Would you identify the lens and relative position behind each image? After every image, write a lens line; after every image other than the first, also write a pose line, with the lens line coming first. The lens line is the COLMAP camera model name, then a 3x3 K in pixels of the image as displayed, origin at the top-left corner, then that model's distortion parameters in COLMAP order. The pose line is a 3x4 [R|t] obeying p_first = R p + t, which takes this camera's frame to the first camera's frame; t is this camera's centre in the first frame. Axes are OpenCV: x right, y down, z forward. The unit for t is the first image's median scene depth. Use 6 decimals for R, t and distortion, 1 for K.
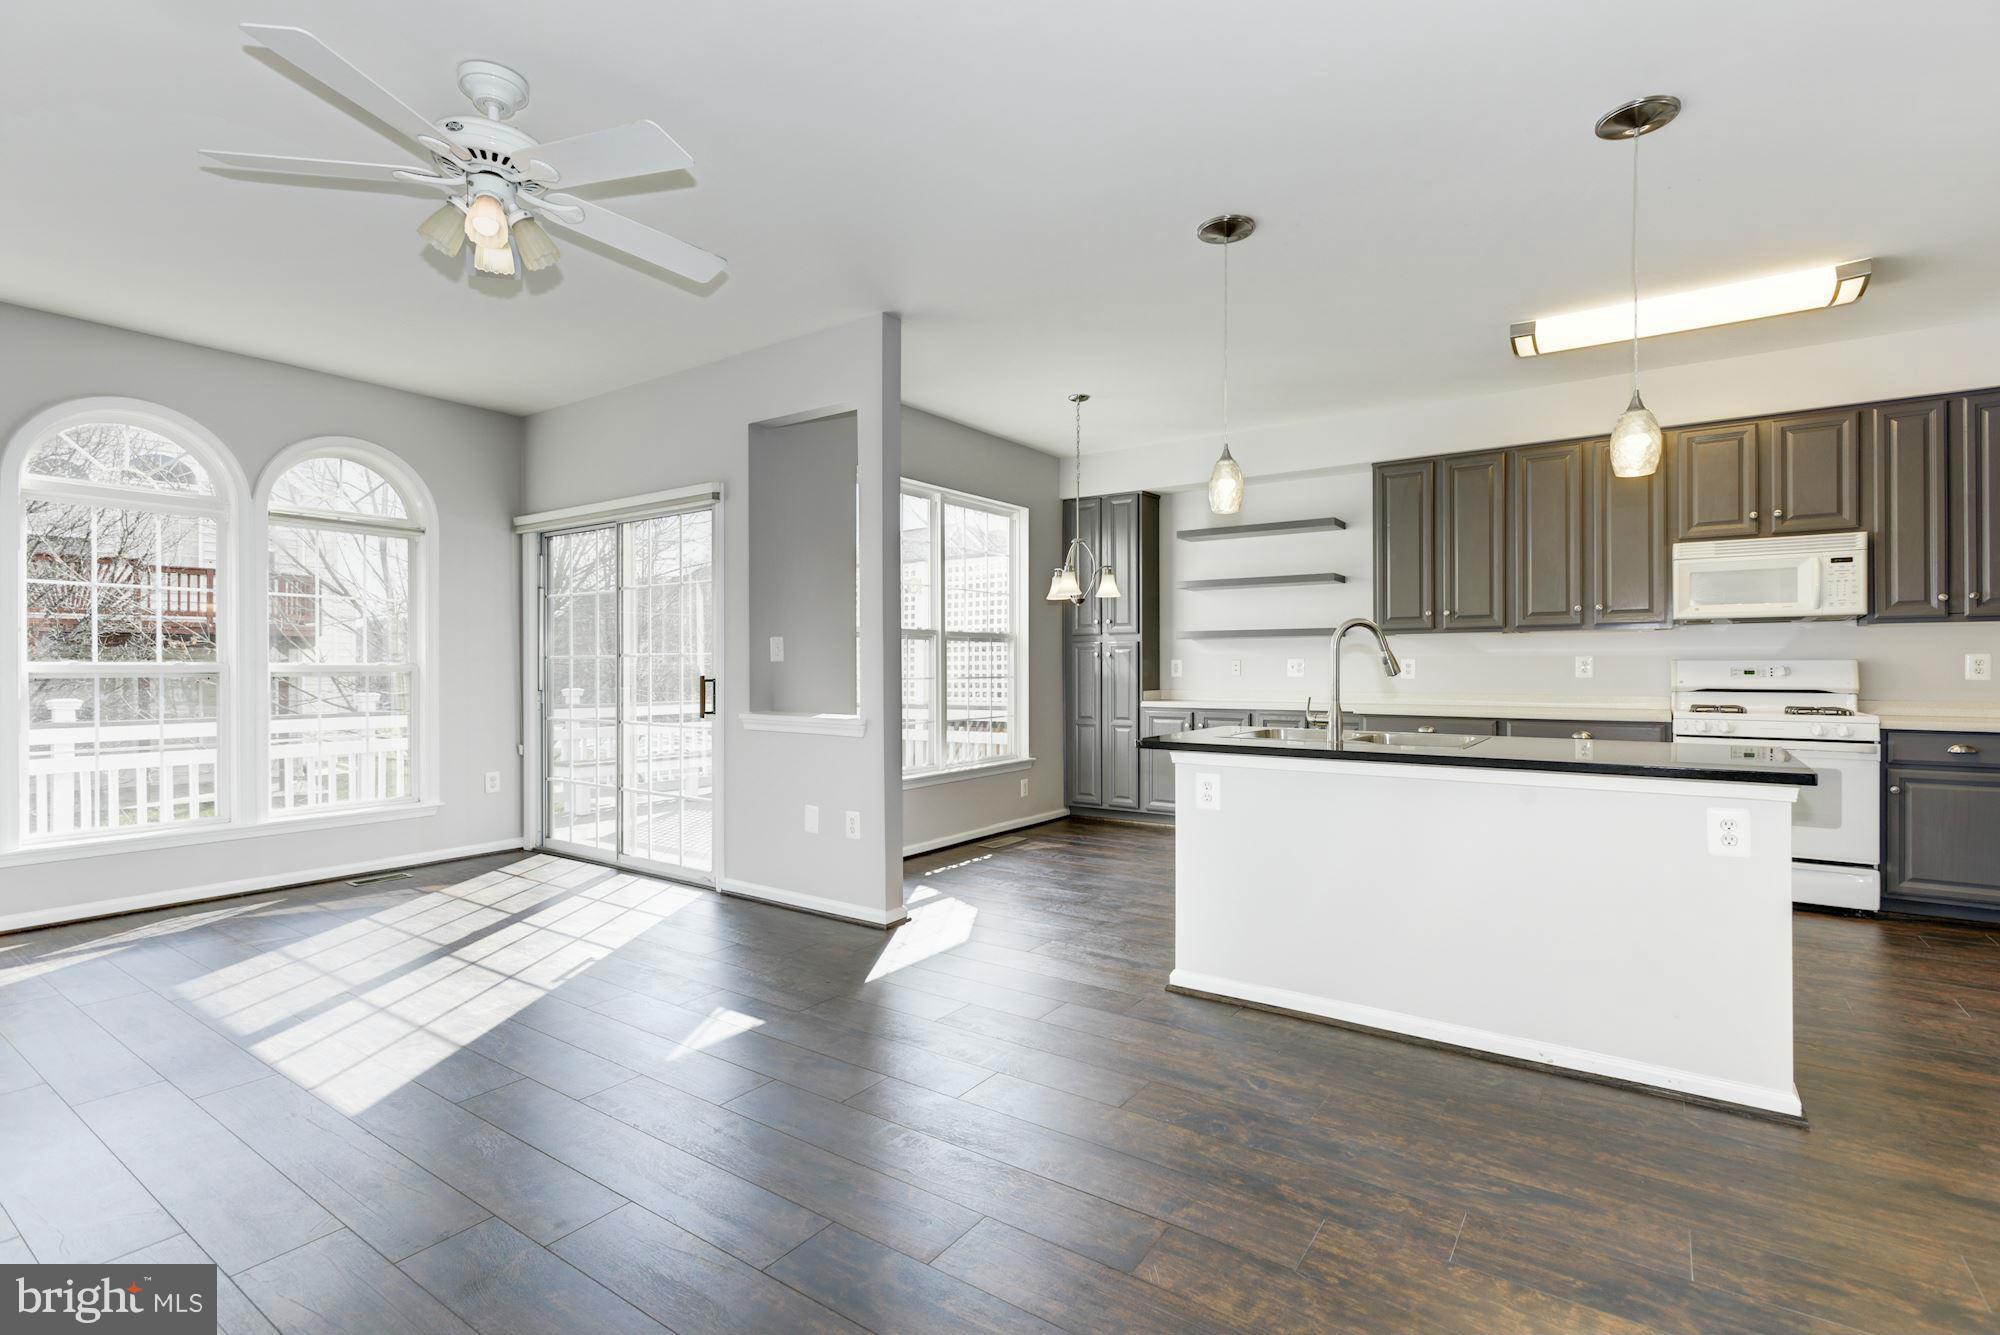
lens RADIAL K [[955.0, 0, 1036.1], [0, 955.0, 666.0], [0, 0, 1]] dist [-0.009832, 0.002829]
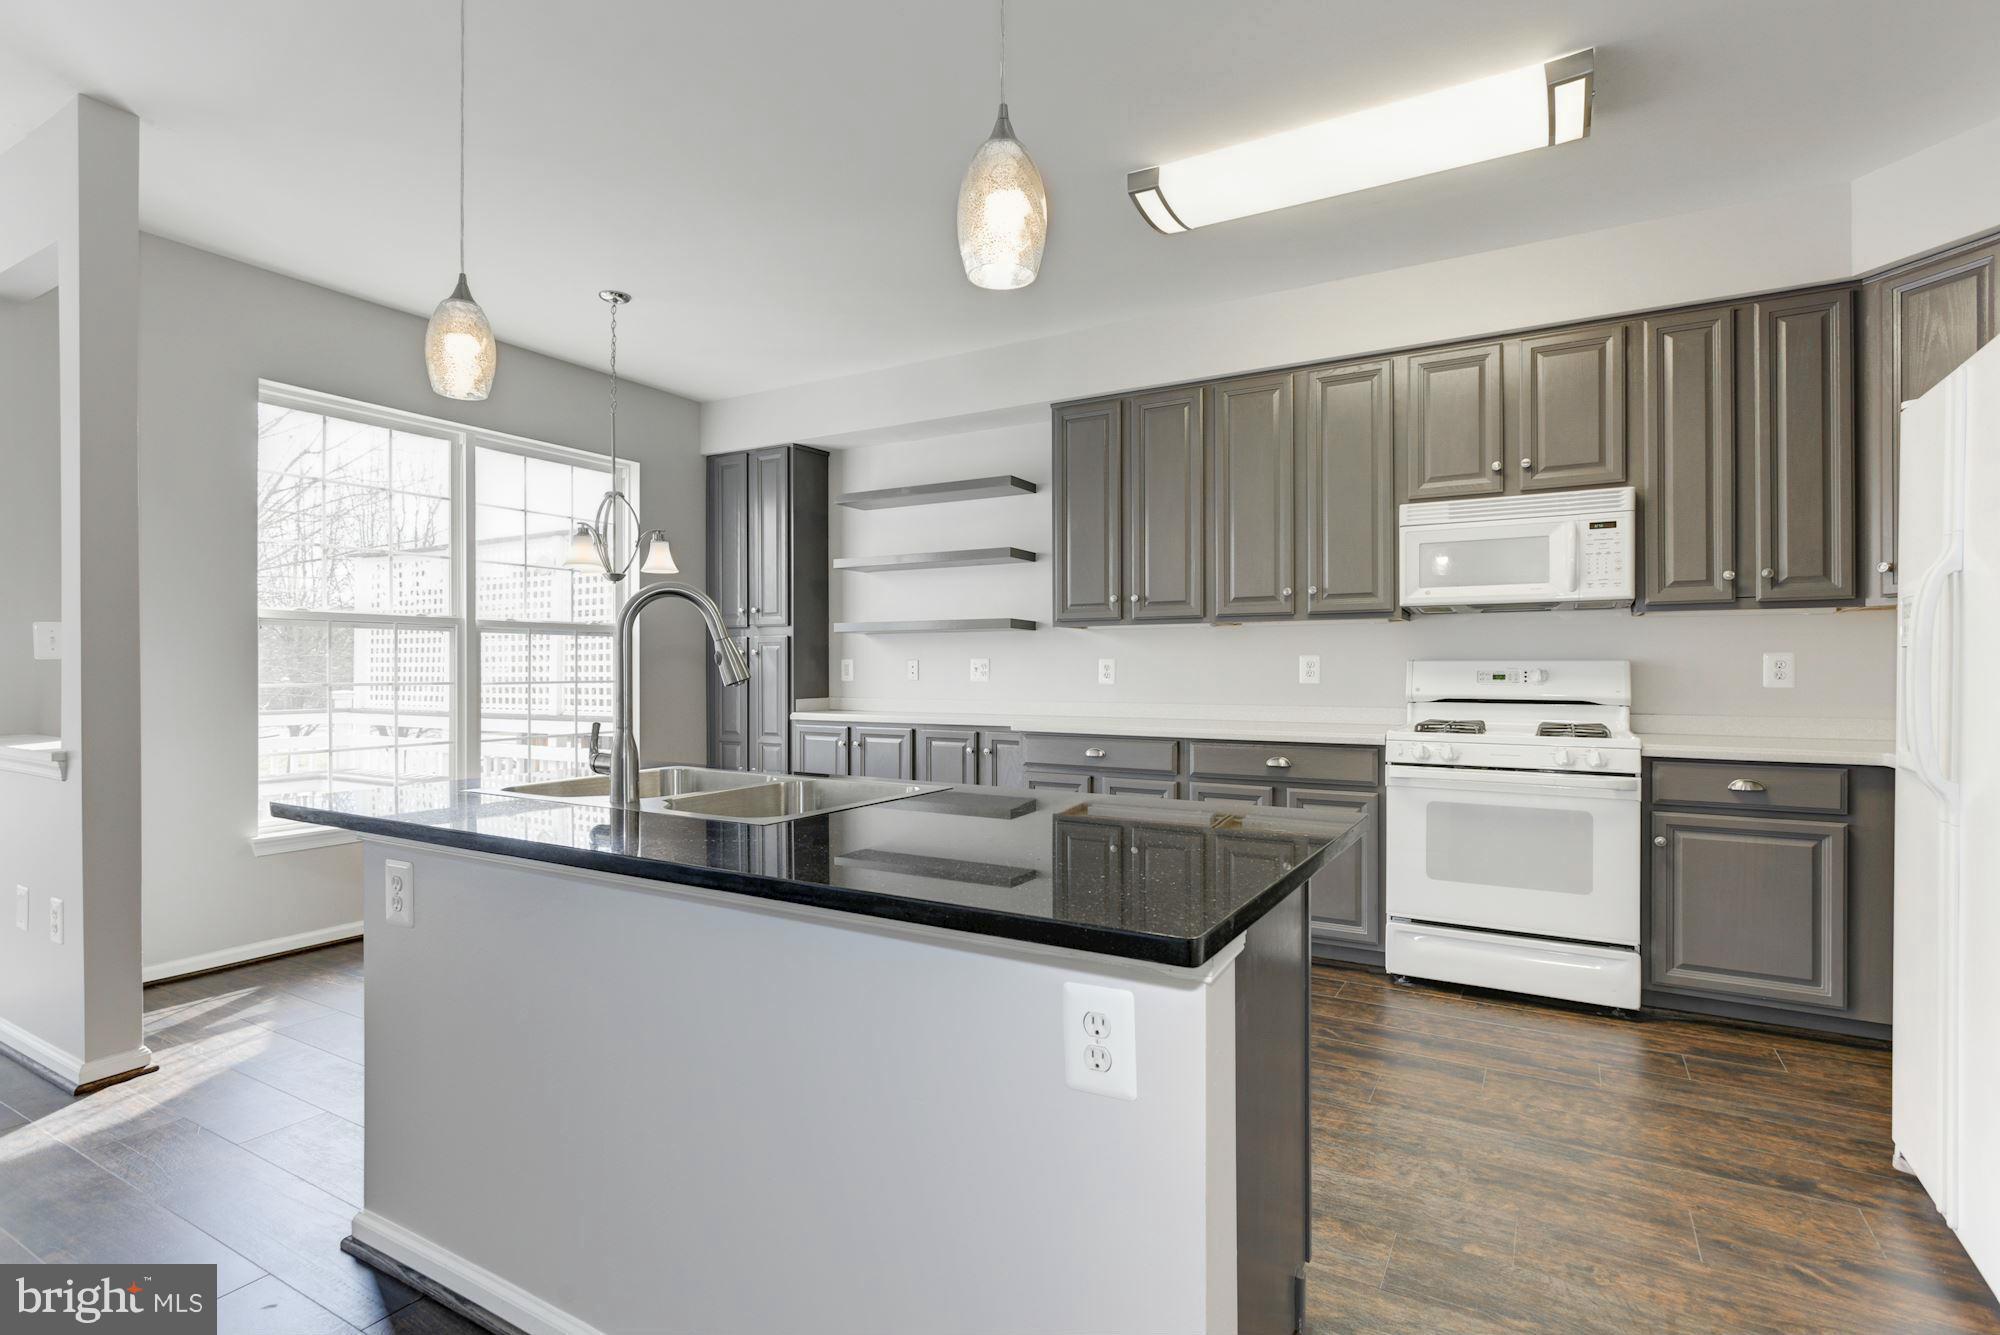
lens RADIAL K [[955.0, 0, 1026.9], [0, 955.0, 667.0], [0, 0, 1]] dist [-0.009832, 0.002829]
pose [[0.997657, 0.002333, 0.068371, 0.325348], [-0.002291, 0.999997, -0.000684, 0.000025], [-0.068372, 0.000526, 0.997660, 0.271388]]
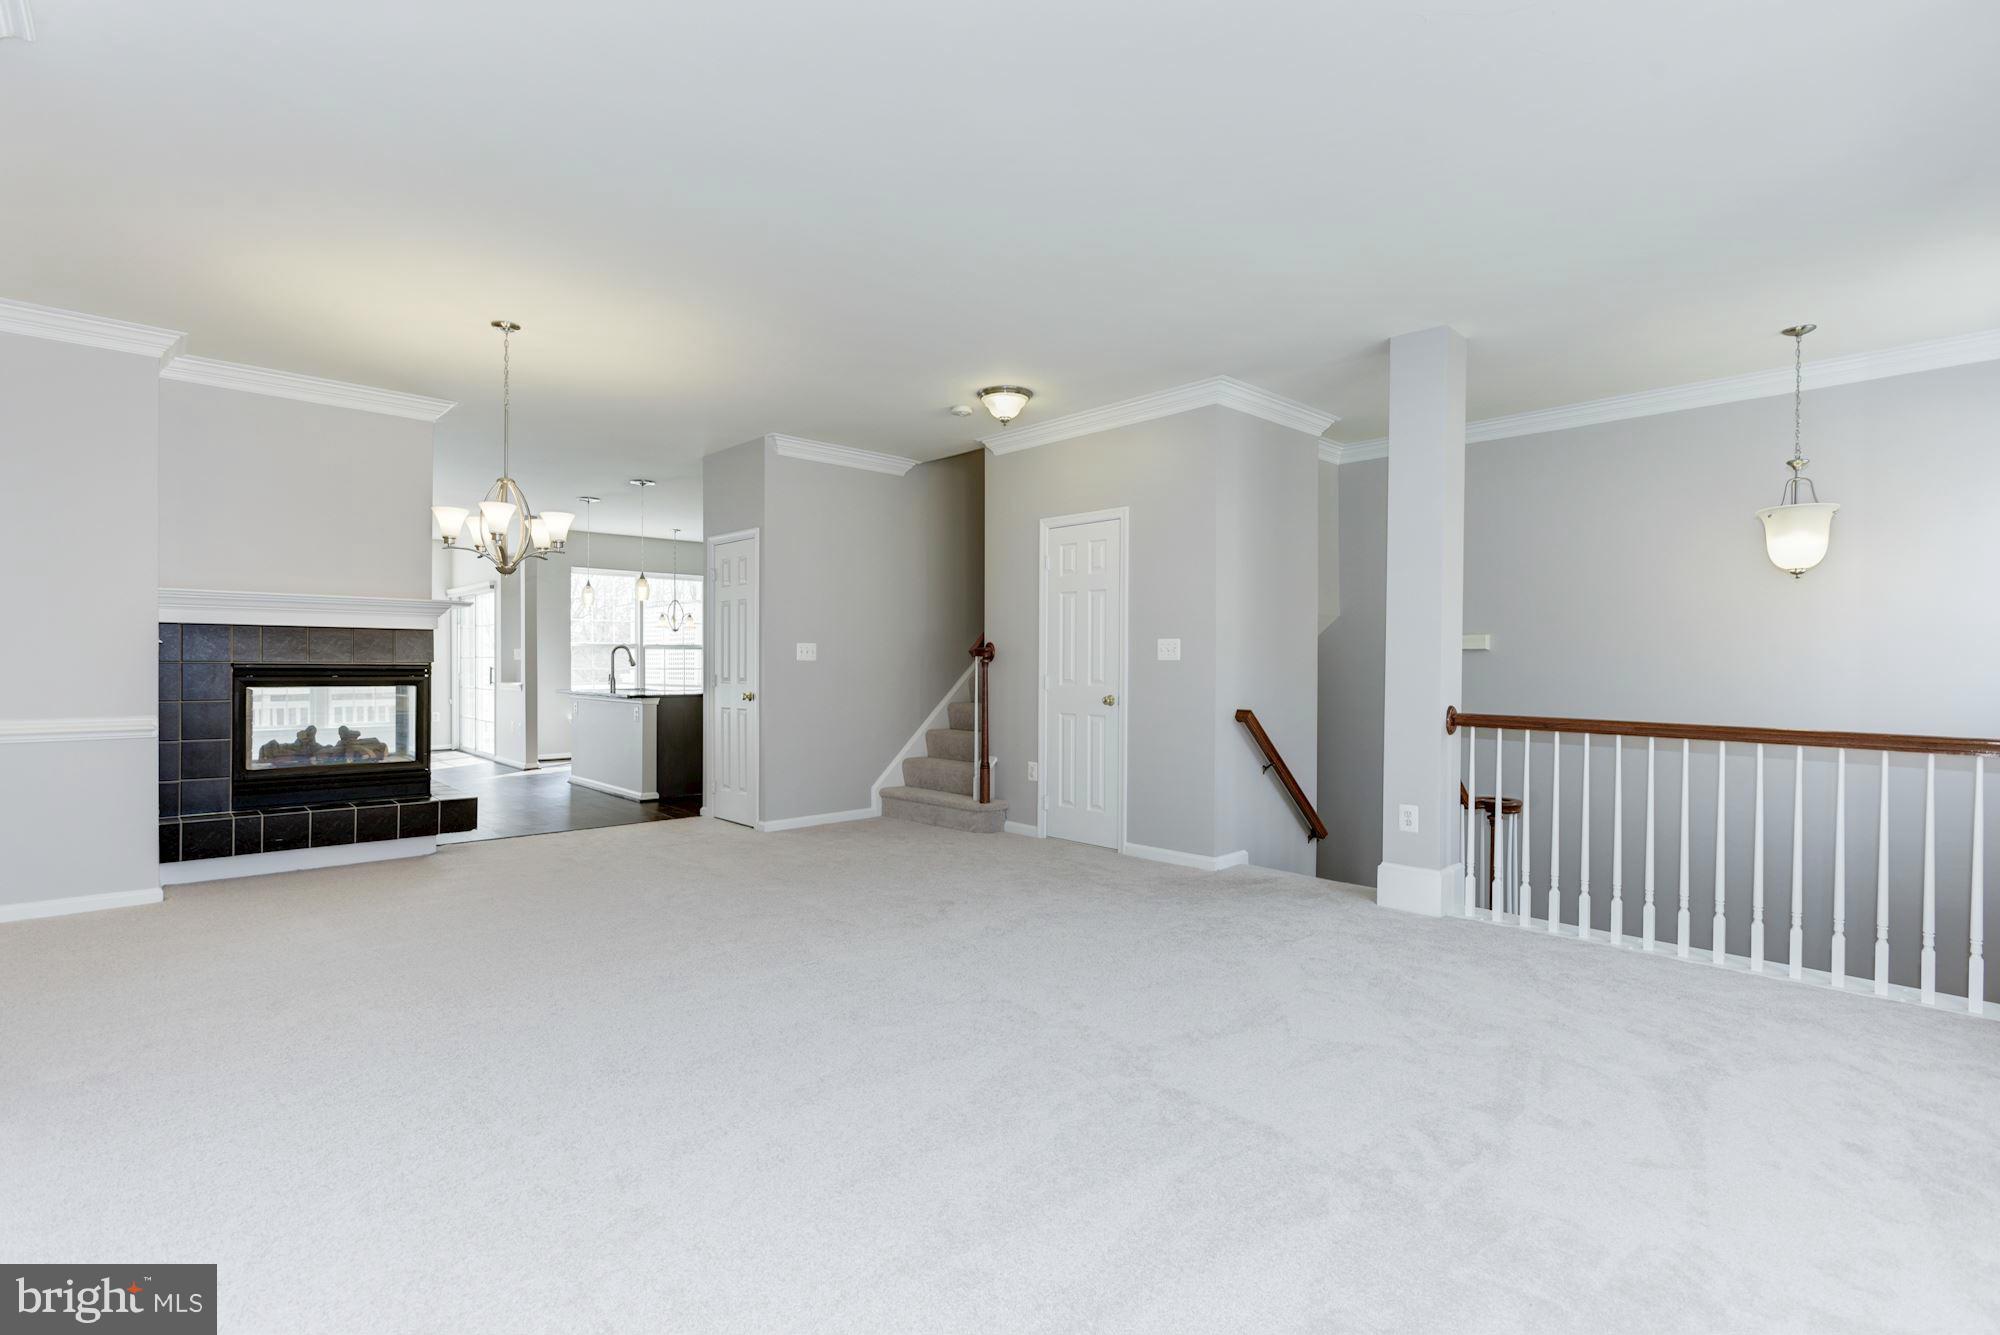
lens RADIAL K [[955.0, 0, 1000.3], [0, 955.0, 666.1], [0, 0, 1]] dist [-0.009832, 0.002829]
pose [[0.973481, 0.008752, -0.228601, 1.216129], [-0.009594, 0.999951, -0.002572, 0.005401], [0.228567, 0.004697, 0.973517, -0.828404]]
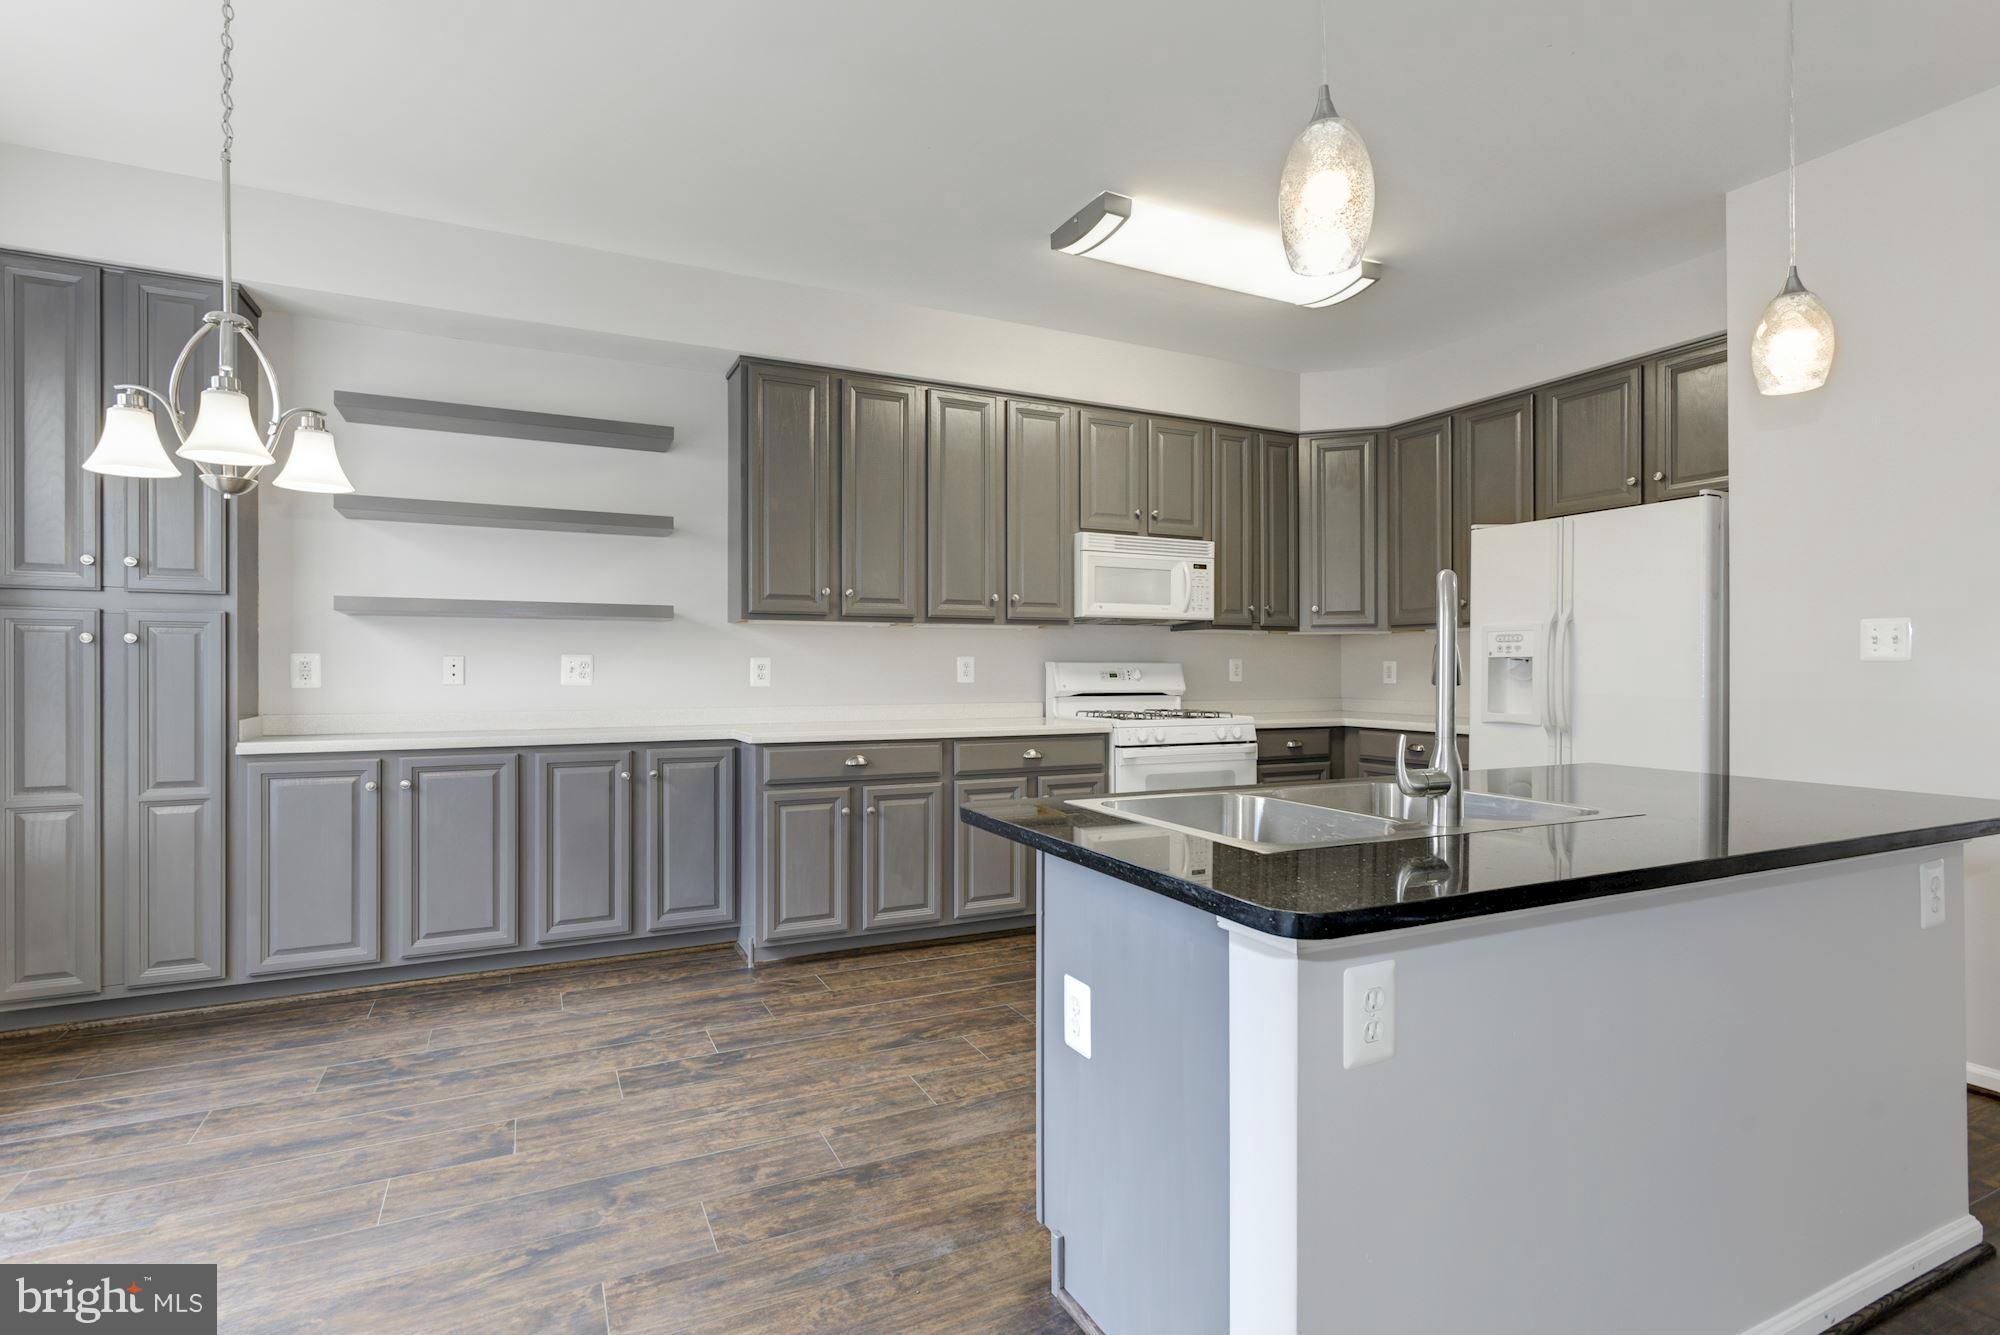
lens RADIAL K [[955.0, 0, 1055.4], [0, 955.0, 675.8], [0, 0, 1]] dist [-0.009832, 0.002829]
pose [[0.498766, -0.003390, 0.866730, -0.114397], [-0.002871, 0.999980, 0.005564, 0.001687], [-0.866732, -0.005263, 0.498746, 0.569306]]
